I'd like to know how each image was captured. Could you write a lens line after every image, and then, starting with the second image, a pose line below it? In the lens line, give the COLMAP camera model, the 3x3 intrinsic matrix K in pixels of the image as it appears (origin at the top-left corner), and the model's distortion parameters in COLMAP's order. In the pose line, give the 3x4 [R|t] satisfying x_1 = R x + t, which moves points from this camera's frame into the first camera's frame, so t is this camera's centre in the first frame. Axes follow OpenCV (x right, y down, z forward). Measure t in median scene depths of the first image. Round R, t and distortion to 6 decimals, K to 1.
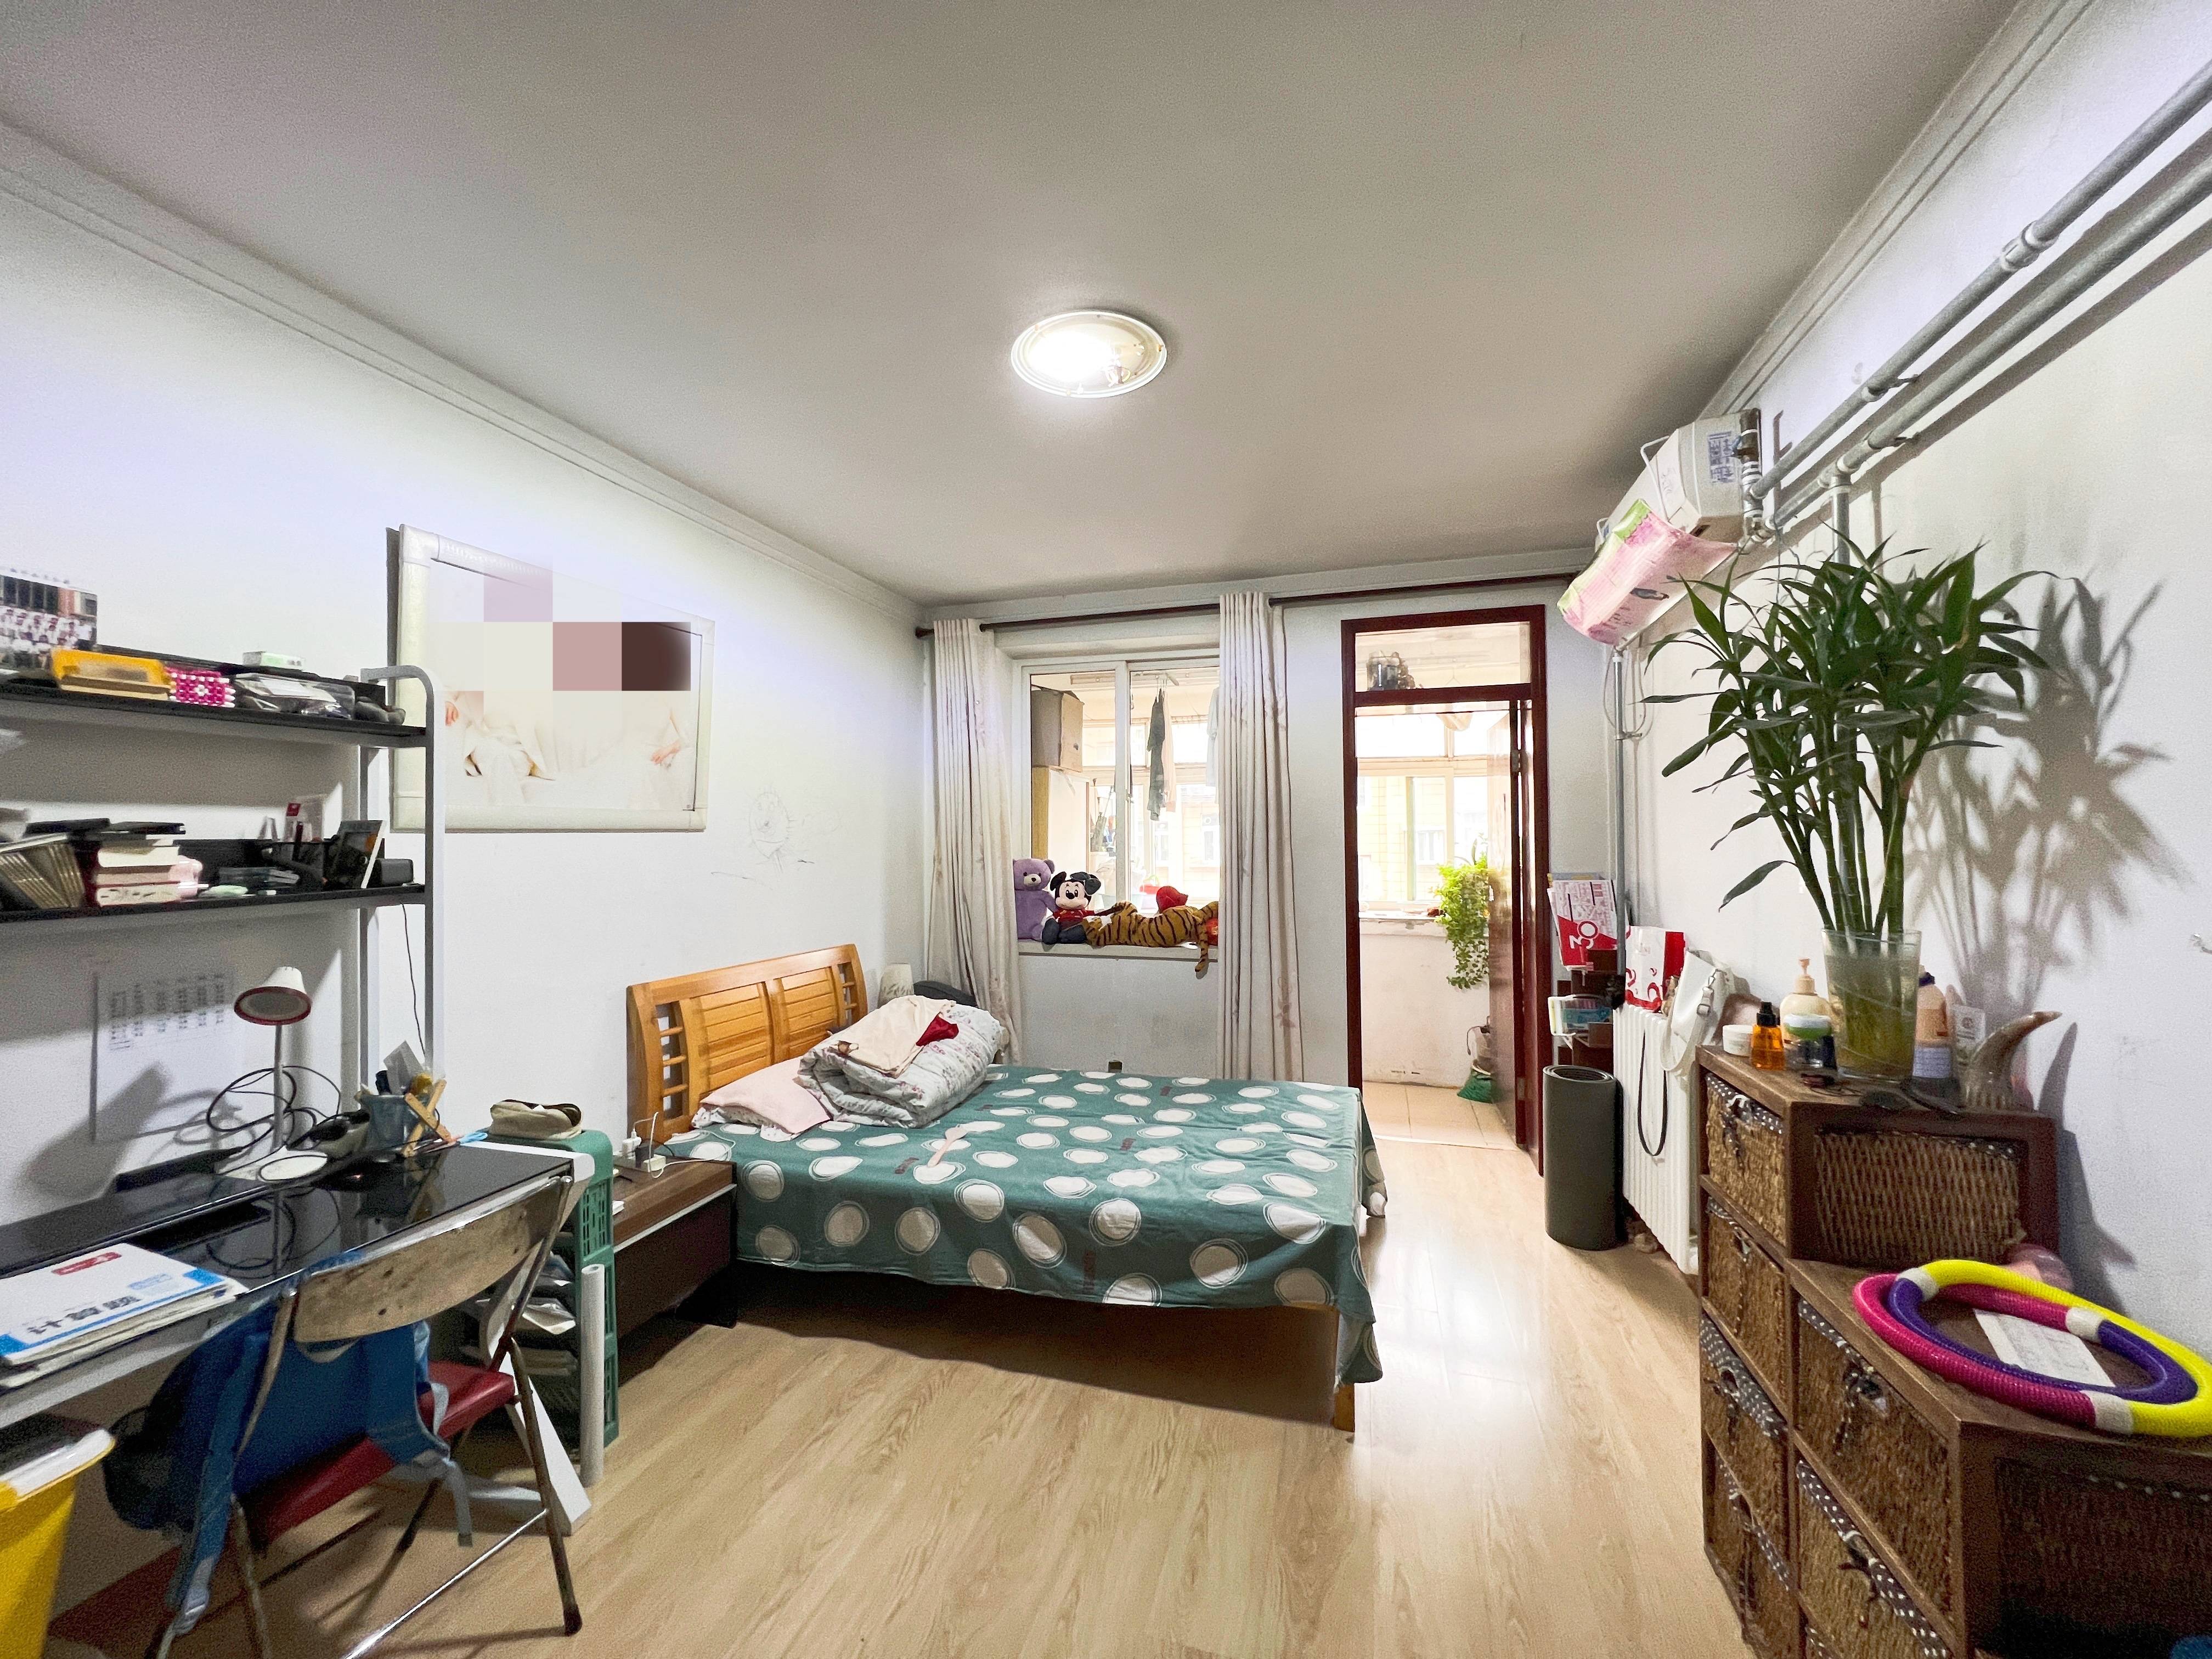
lens RADIAL K [[892.2, 0, 1102.7], [0, 892.2, 836.4], [0, 0, 1]] dist [0.001560, -0.000029]
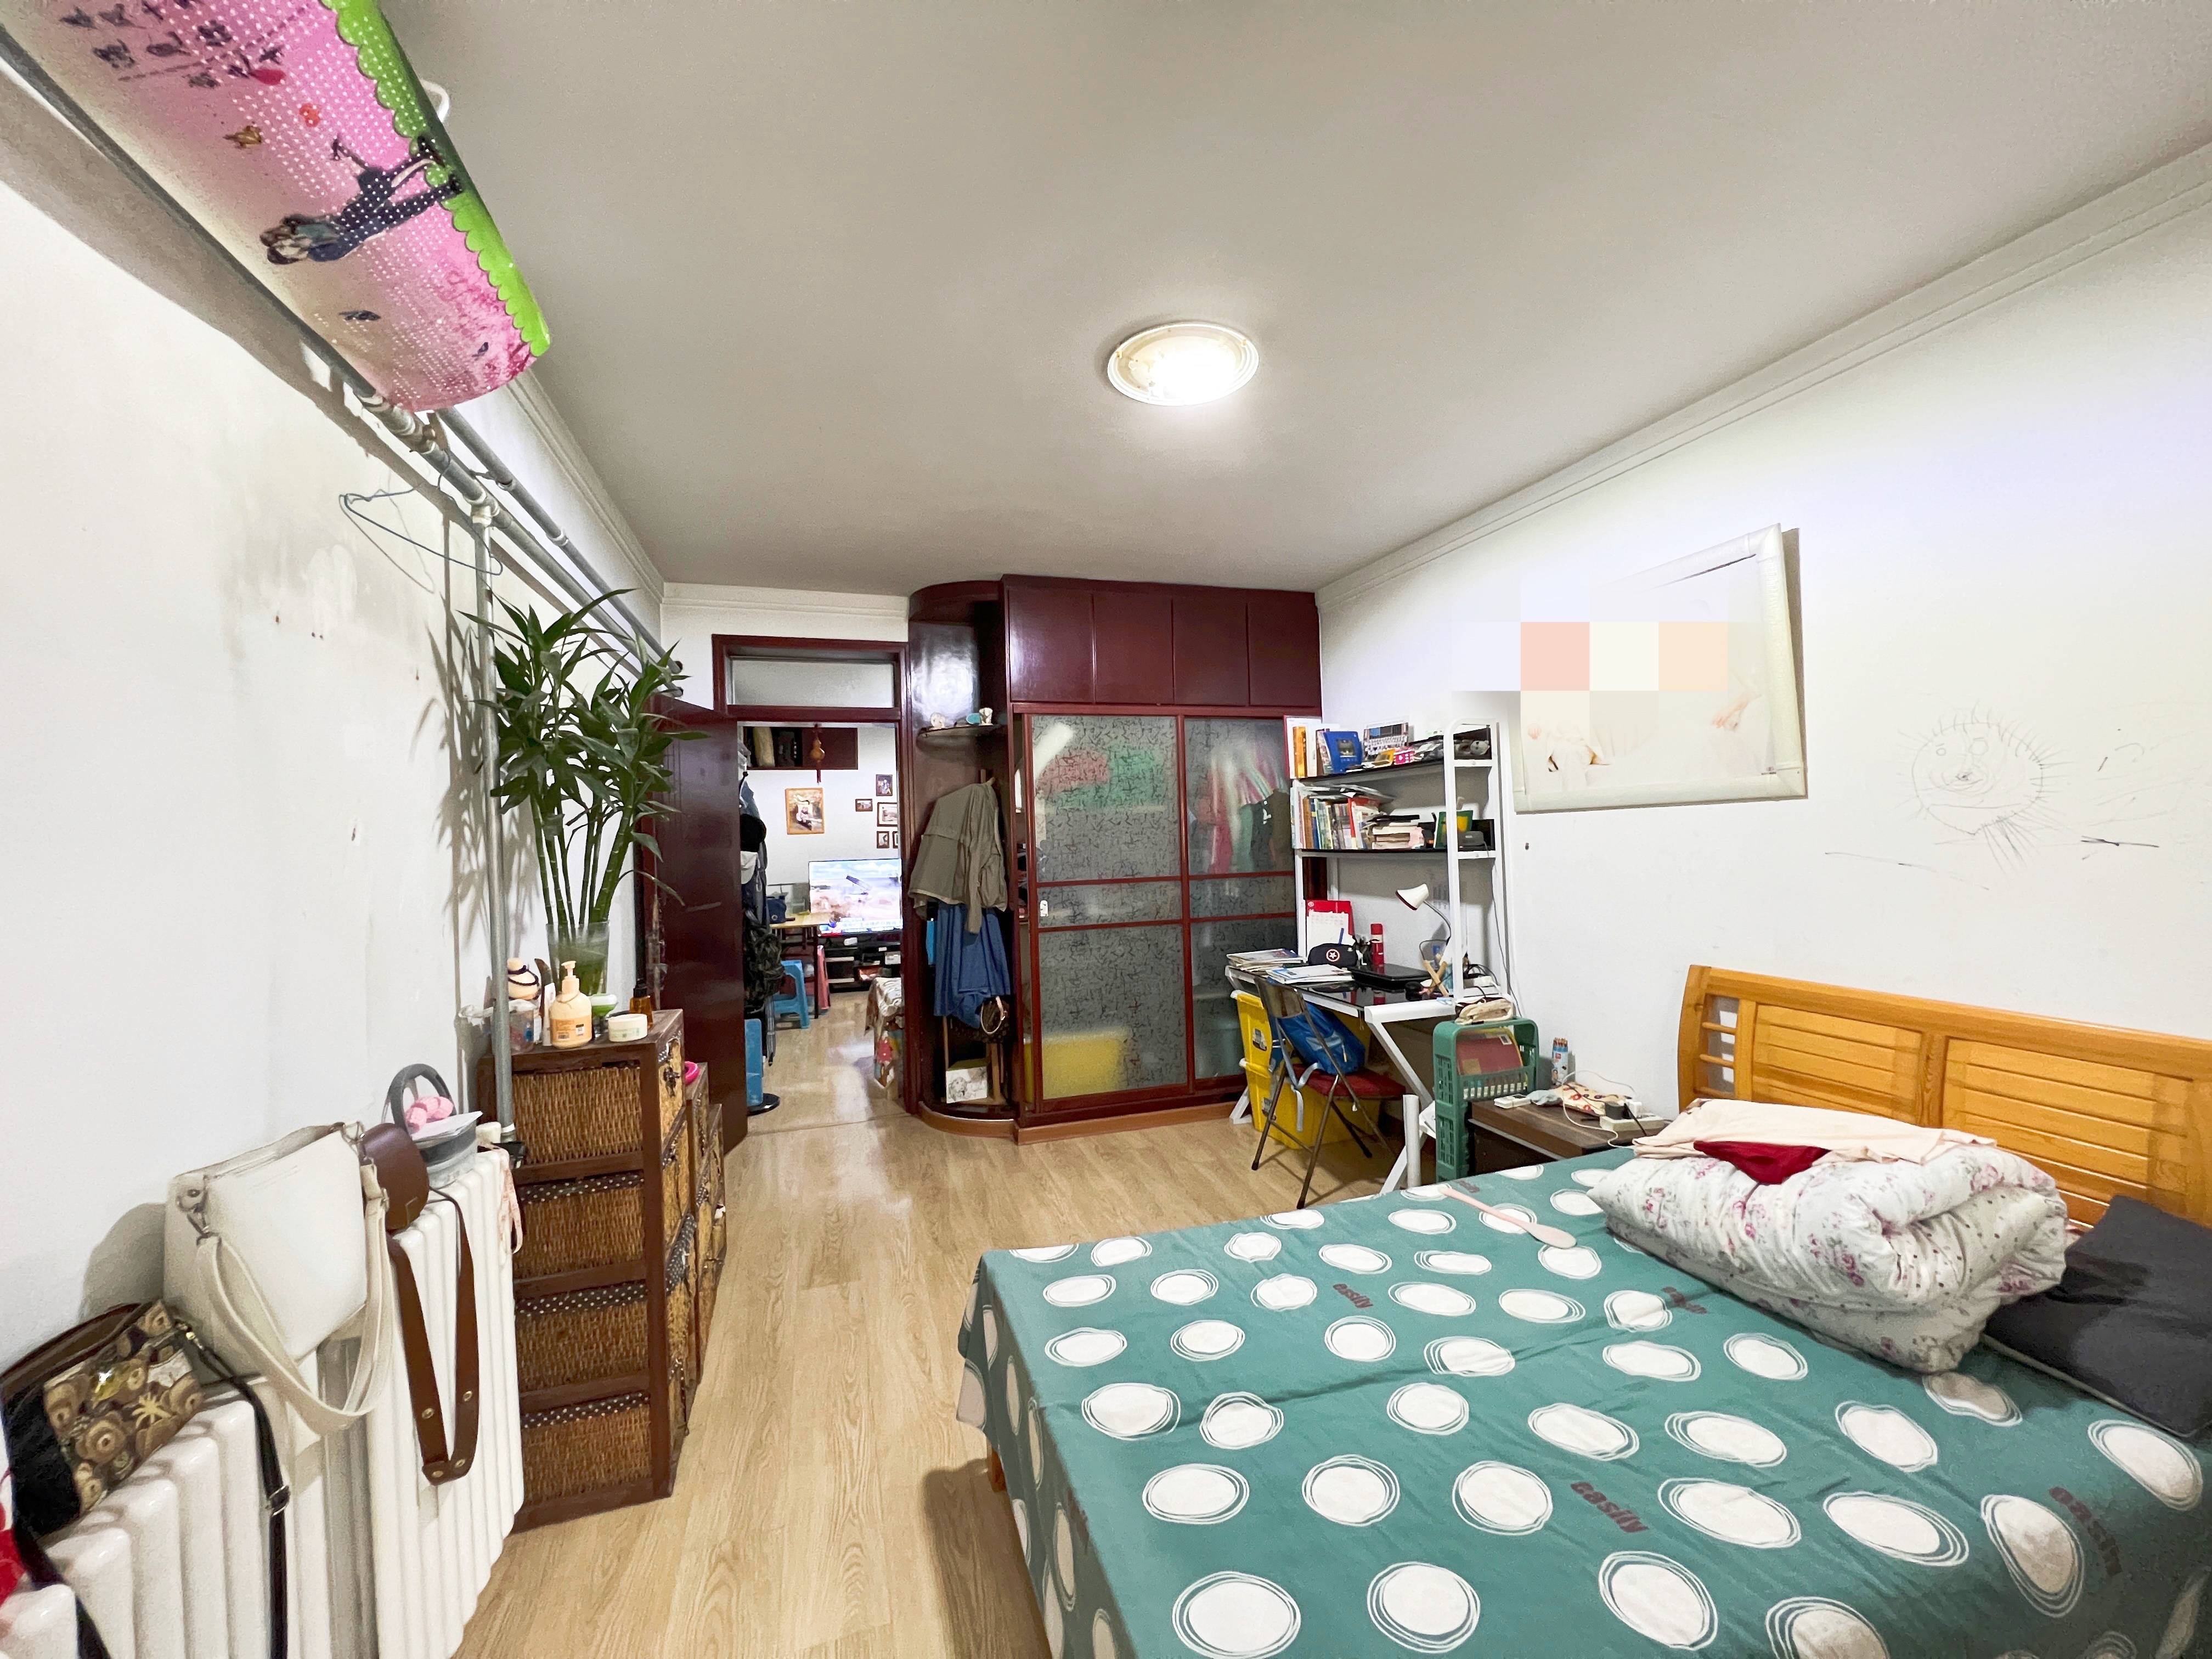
lens RADIAL K [[892.2, 0, 1099.5], [0, 892.2, 834.4], [0, 0, 1]] dist [0.001560, -0.000029]
pose [[-0.832402, 0.037667, -0.552890, 0.501284], [0.043423, 0.999053, 0.002686, -0.003154], [0.552468, -0.021772, -0.833250, 1.367350]]
